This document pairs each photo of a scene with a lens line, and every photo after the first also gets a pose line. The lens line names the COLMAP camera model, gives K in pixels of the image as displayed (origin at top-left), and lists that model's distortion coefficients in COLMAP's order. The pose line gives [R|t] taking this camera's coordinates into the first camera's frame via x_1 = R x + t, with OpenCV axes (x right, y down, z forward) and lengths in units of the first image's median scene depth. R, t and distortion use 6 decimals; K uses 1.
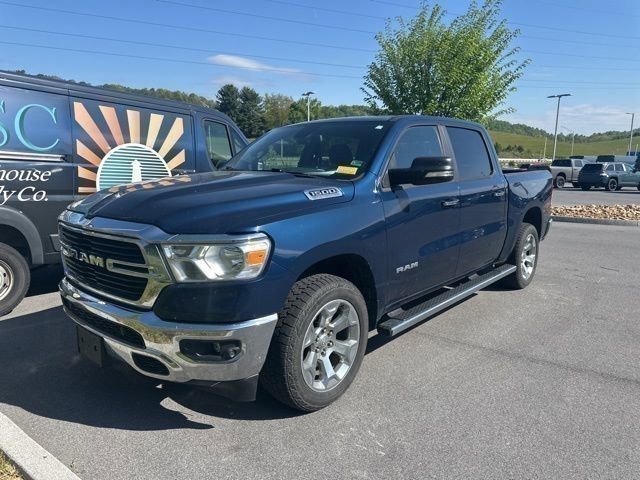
lens RADIAL K [[464.3, 0, 320.0], [0, 464.3, 240.0], [0, 0, 1]] dist [0.082499, -0.132043]
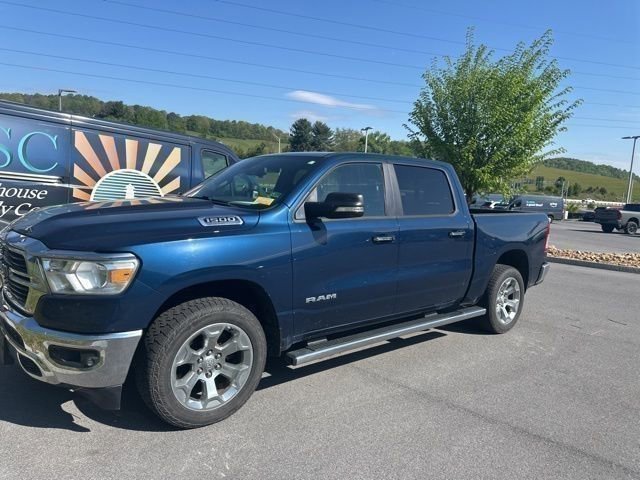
lens RADIAL K [[463.4, 0, 325.9], [0, 463.4, 239.7], [0, 0, 1]] dist [0.080614, -0.122985]
pose [[0.988002, 0.058334, -0.143001, 0.256774], [-0.067887, 0.995711, -0.062852, -0.004251], [0.138722, 0.071805, 0.987725, -0.007733]]
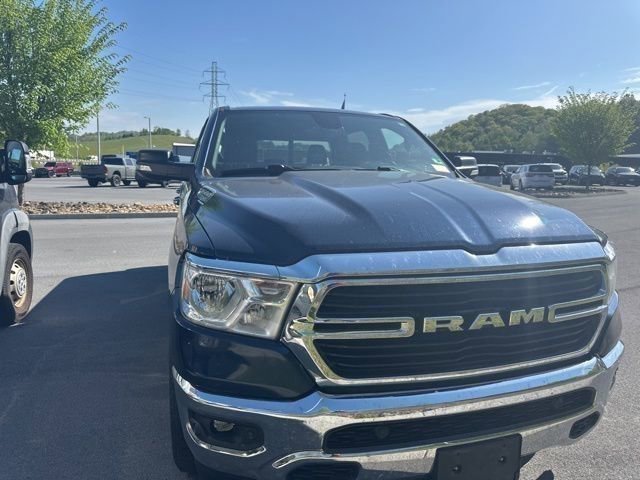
lens RADIAL K [[463.4, 0, 325.9], [0, 463.4, 239.7], [0, 0, 1]] dist [0.080614, -0.122985]
pose [[0.515624, -0.131657, 0.846640, -0.649118], [0.129450, 0.988752, 0.074918, -0.078822], [-0.846980, 0.070967, 0.526867, 0.513743]]
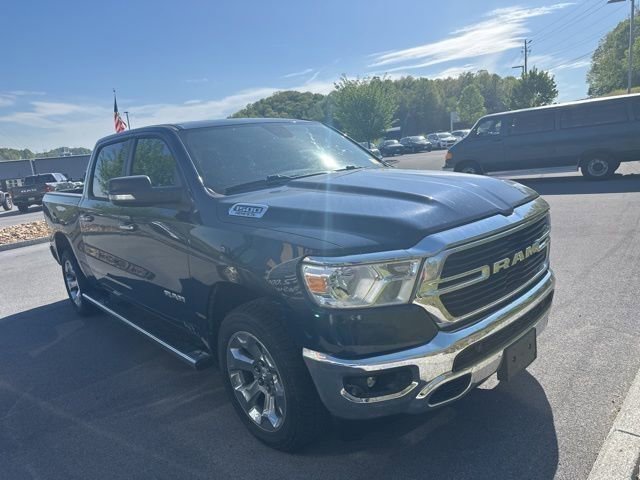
lens RADIAL K [[466.0, 0, 325.6], [0, 466.0, 243.5], [0, 0, 1]] dist [0.050578, -0.071029]
pose [[0.087141, -0.215059, 0.972705, -0.831246], [0.263840, 0.946534, 0.185637, -0.148603], [-0.960622, 0.240462, 0.139223, 0.730678]]
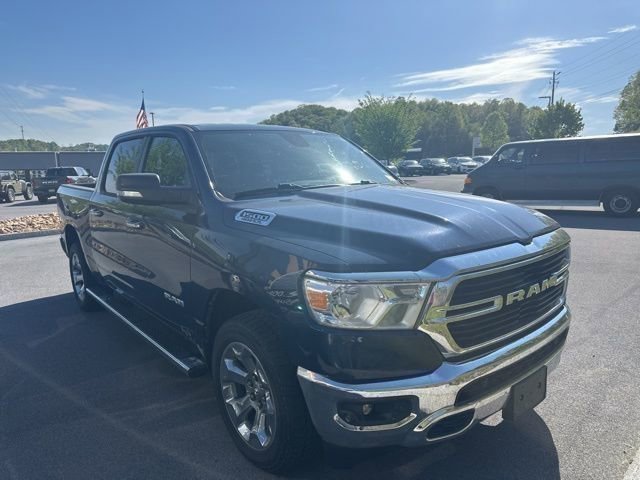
lens RADIAL K [[466.0, 0, 325.6], [0, 466.0, 243.5], [0, 0, 1]] dist [0.050578, -0.071029]
pose [[0.129553, -0.176173, 0.975797, -0.808093], [0.188751, 0.970478, 0.150153, -0.142904], [-0.973442, 0.164730, 0.158981, 0.727571]]
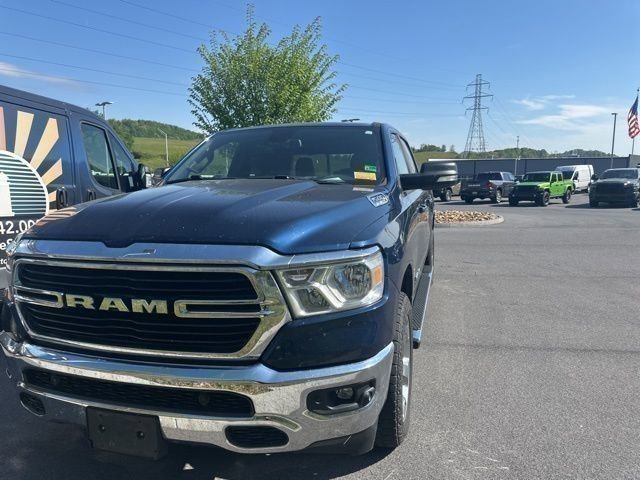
lens RADIAL K [[463.4, 0, 325.9], [0, 463.4, 239.7], [0, 0, 1]] dist [0.080614, -0.122985]
pose [[0.896292, -0.071666, 0.437635, -0.309713], [0.088439, 0.995918, -0.018035, -0.010030], [-0.434556, 0.054869, 0.898972, 0.153618]]
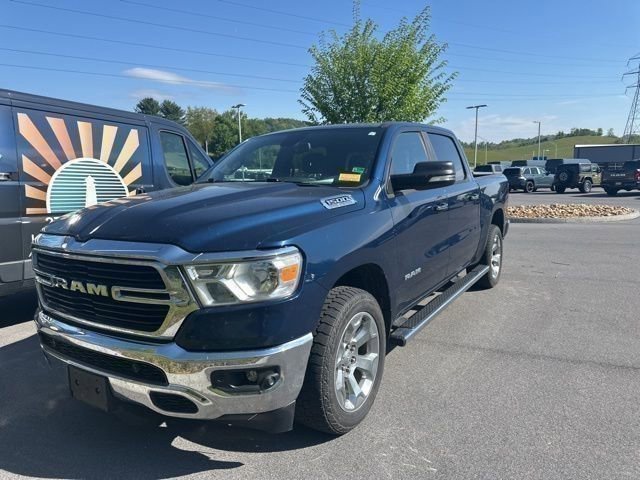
lens RADIAL K [[463.4, 0, 325.9], [0, 463.4, 239.7], [0, 0, 1]] dist [0.080614, -0.122985]
pose [[0.984914, -0.054561, 0.164220, -0.114058], [0.058781, 0.998051, -0.020946, -0.002591], [-0.162757, 0.030283, 0.986201, 0.044181]]
